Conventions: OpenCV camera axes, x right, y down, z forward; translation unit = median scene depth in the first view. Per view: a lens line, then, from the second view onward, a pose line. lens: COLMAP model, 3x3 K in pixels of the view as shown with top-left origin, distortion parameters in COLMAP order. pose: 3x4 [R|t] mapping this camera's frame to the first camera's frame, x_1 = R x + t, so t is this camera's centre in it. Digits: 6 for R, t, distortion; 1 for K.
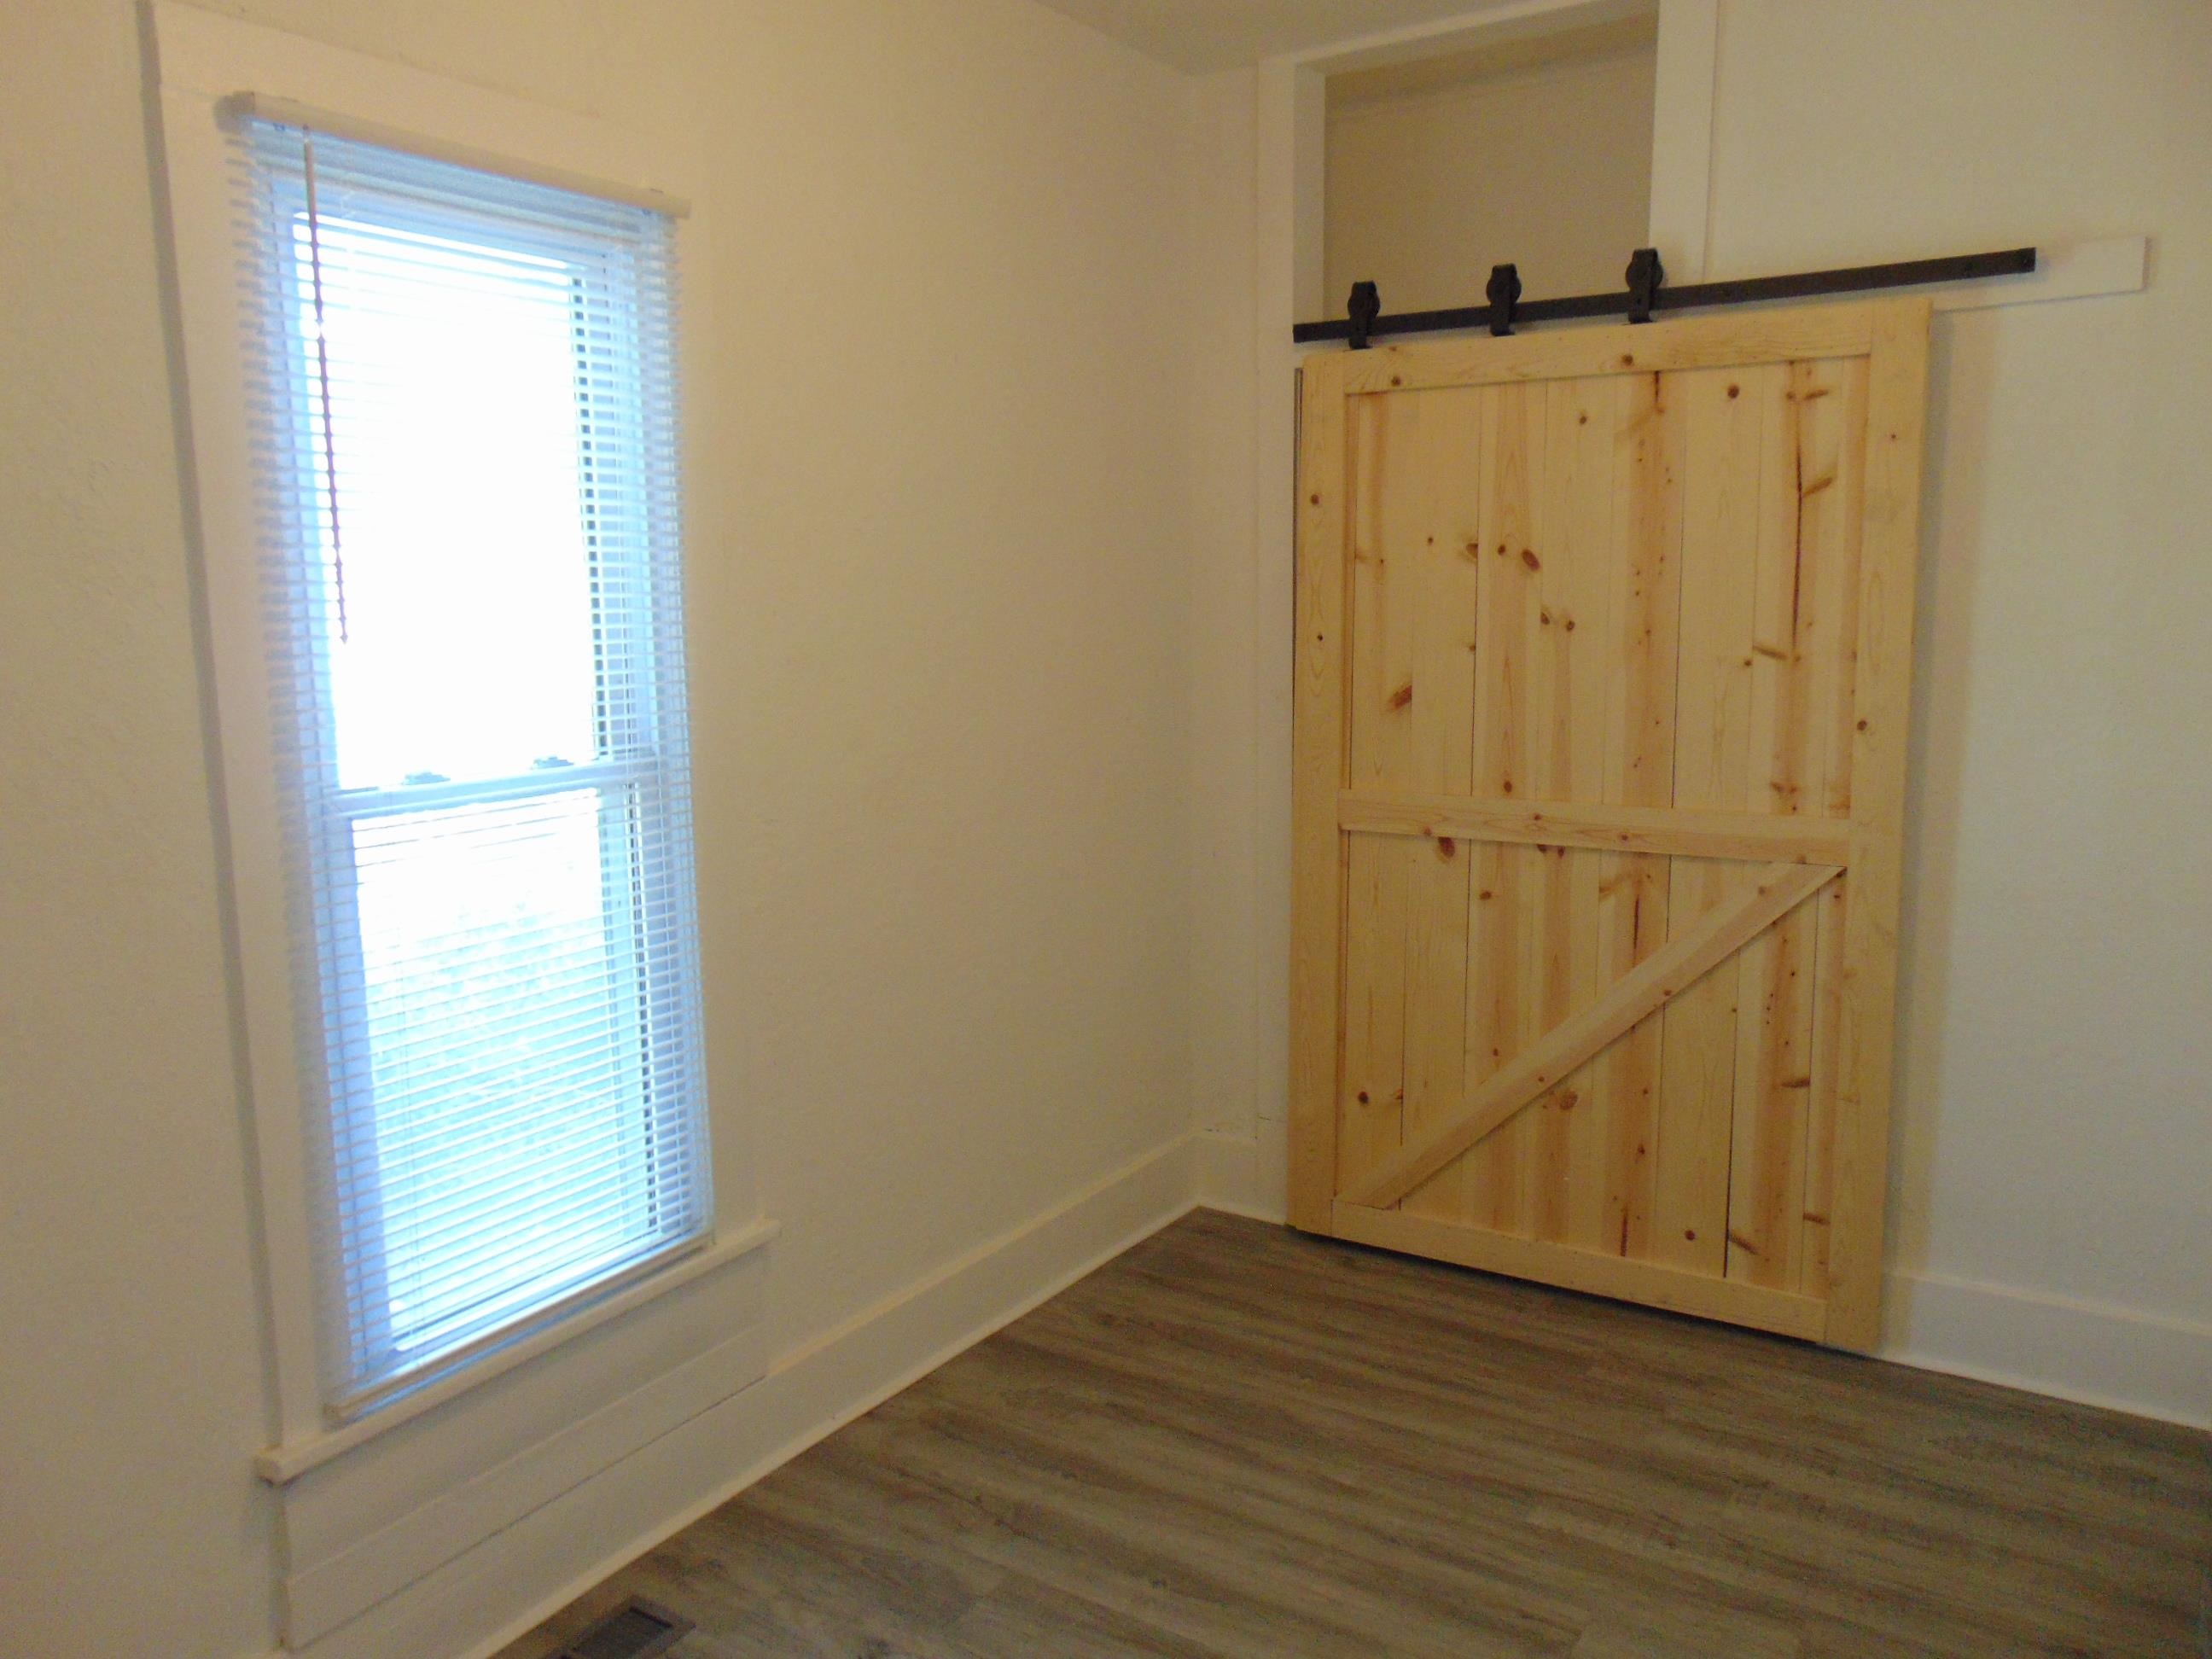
lens RADIAL K [[1656.8, 0, 1103.9], [0, 1656.8, 833.5], [0, 0, 1]] dist [-0.031145, 0.071046]
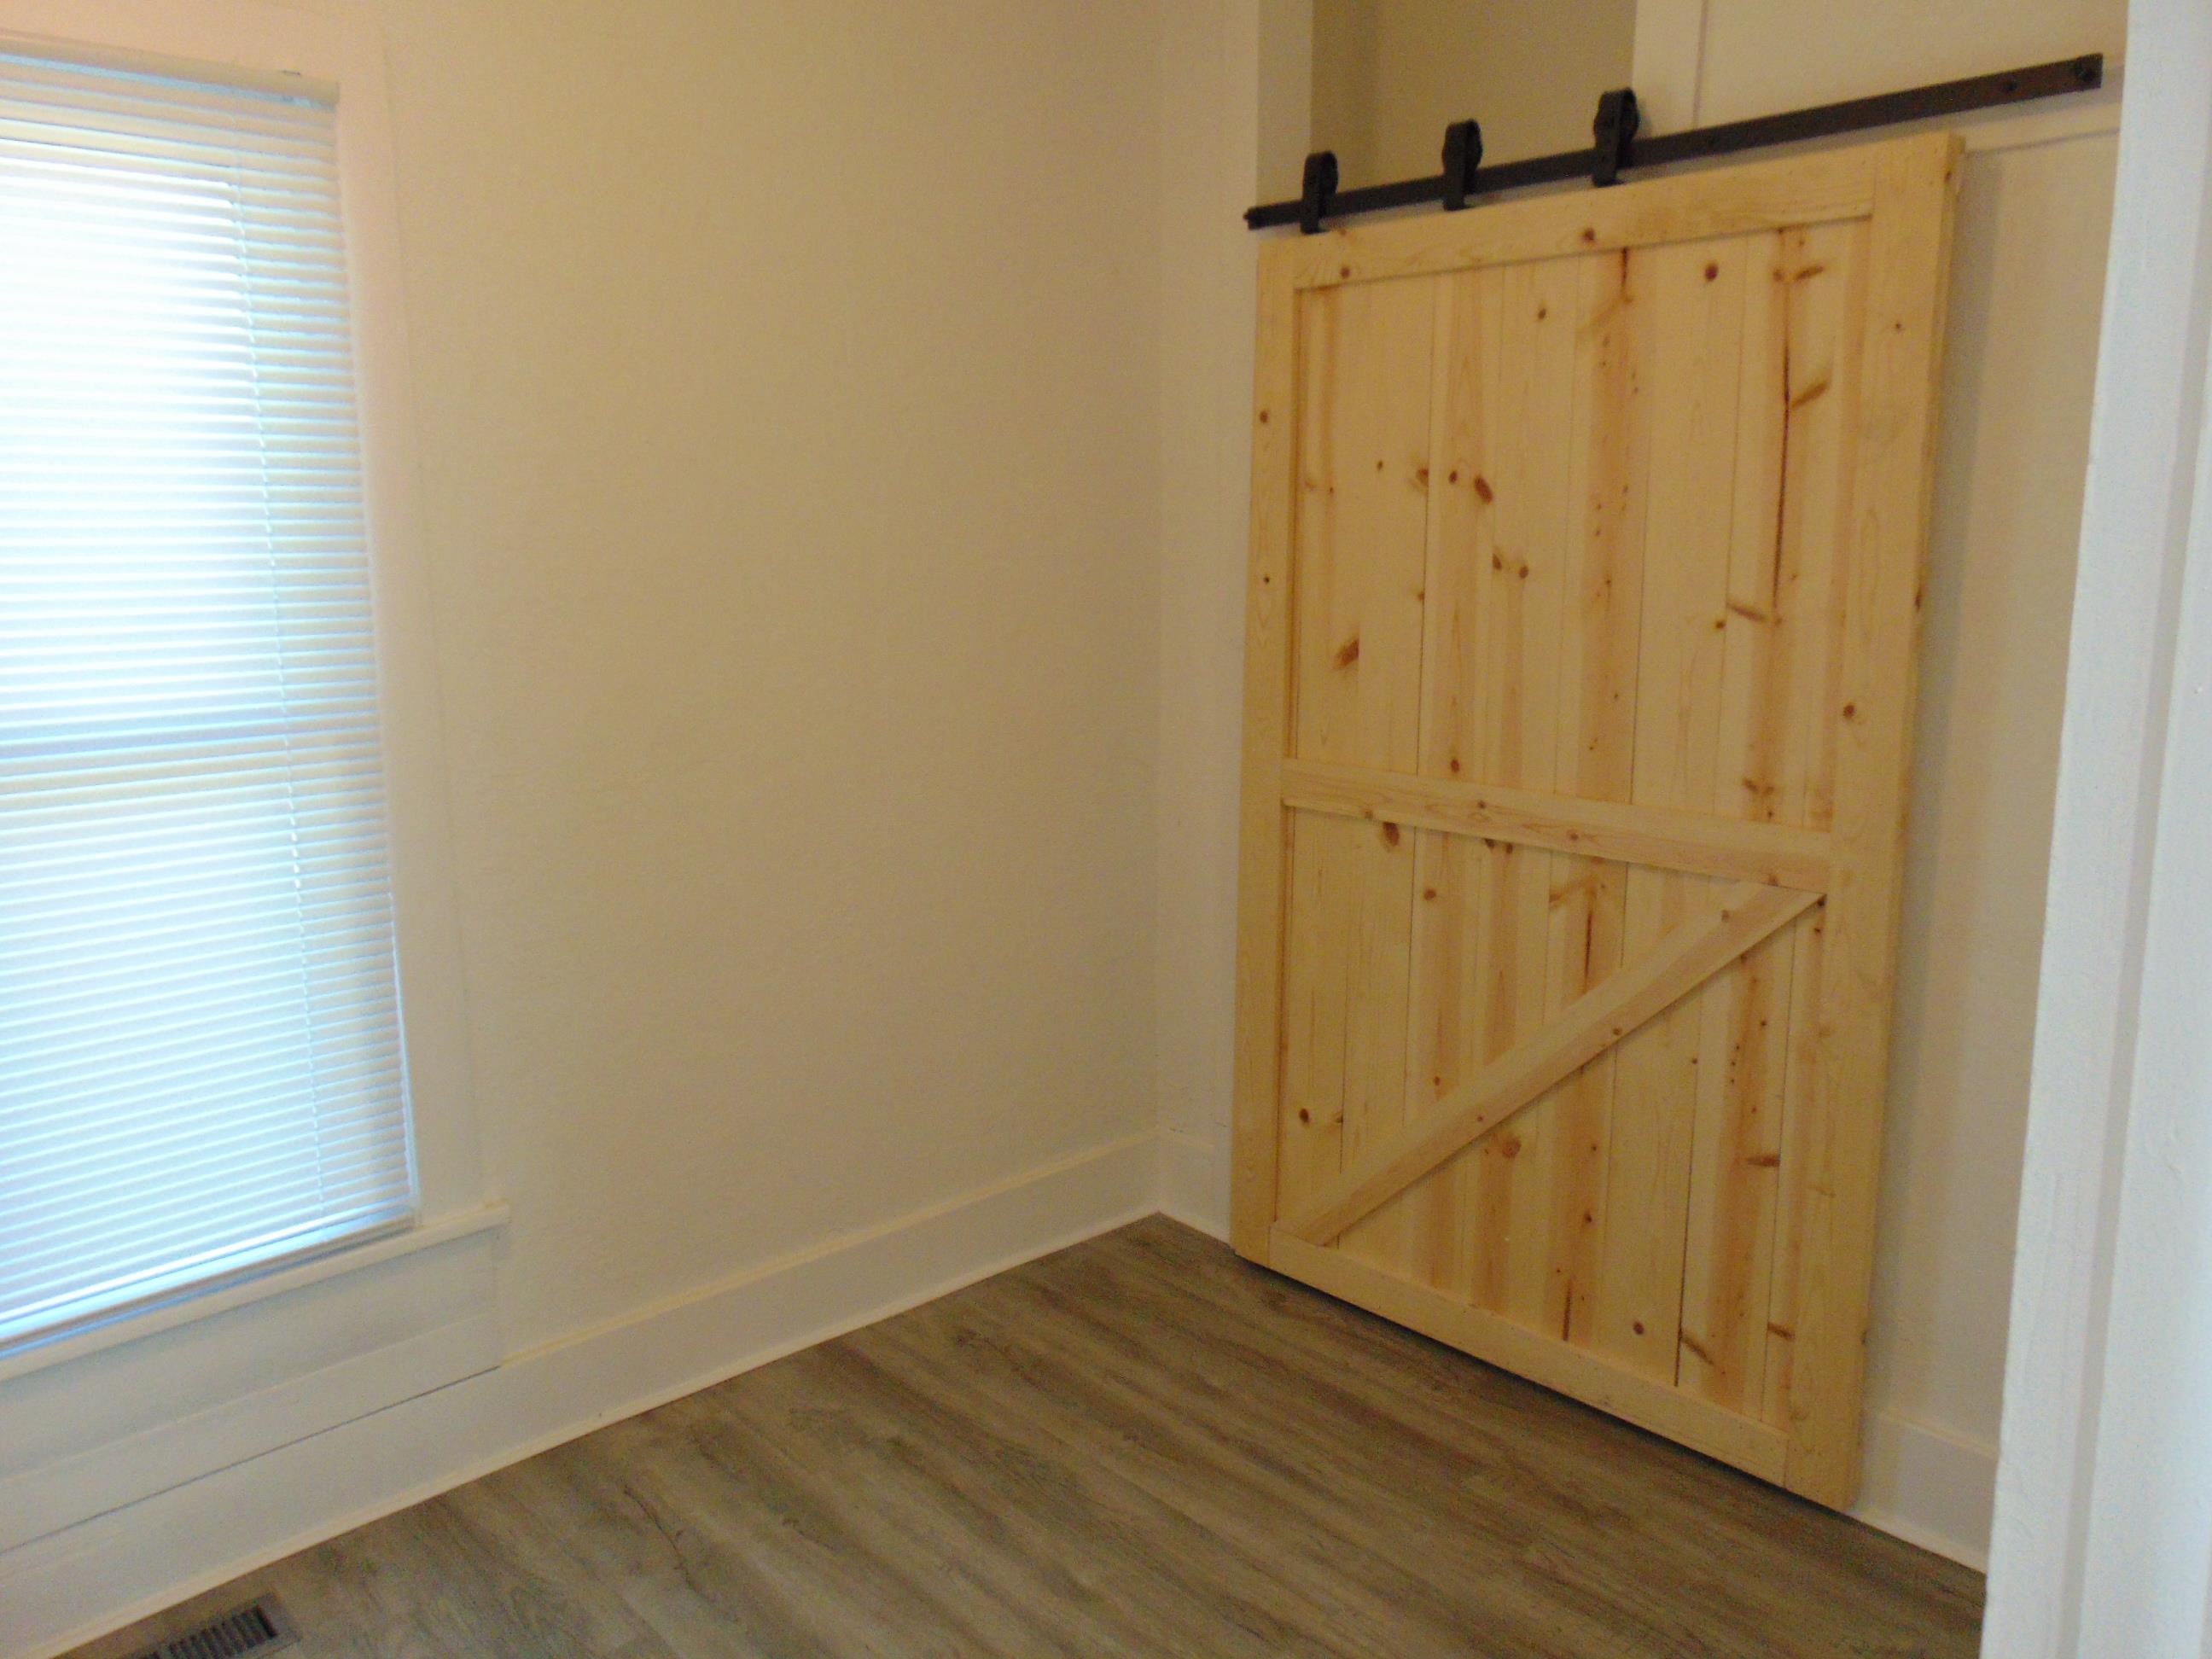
lens RADIAL K [[1656.8, 0, 1111.3], [0, 1656.8, 833.3], [0, 0, 1]] dist [-0.031145, 0.071046]
pose [[0.969019, 0.054246, -0.240955, 0.299301], [-0.042557, 0.997663, 0.053456, -0.033828], [0.243292, -0.041545, 0.969063, 0.166452]]
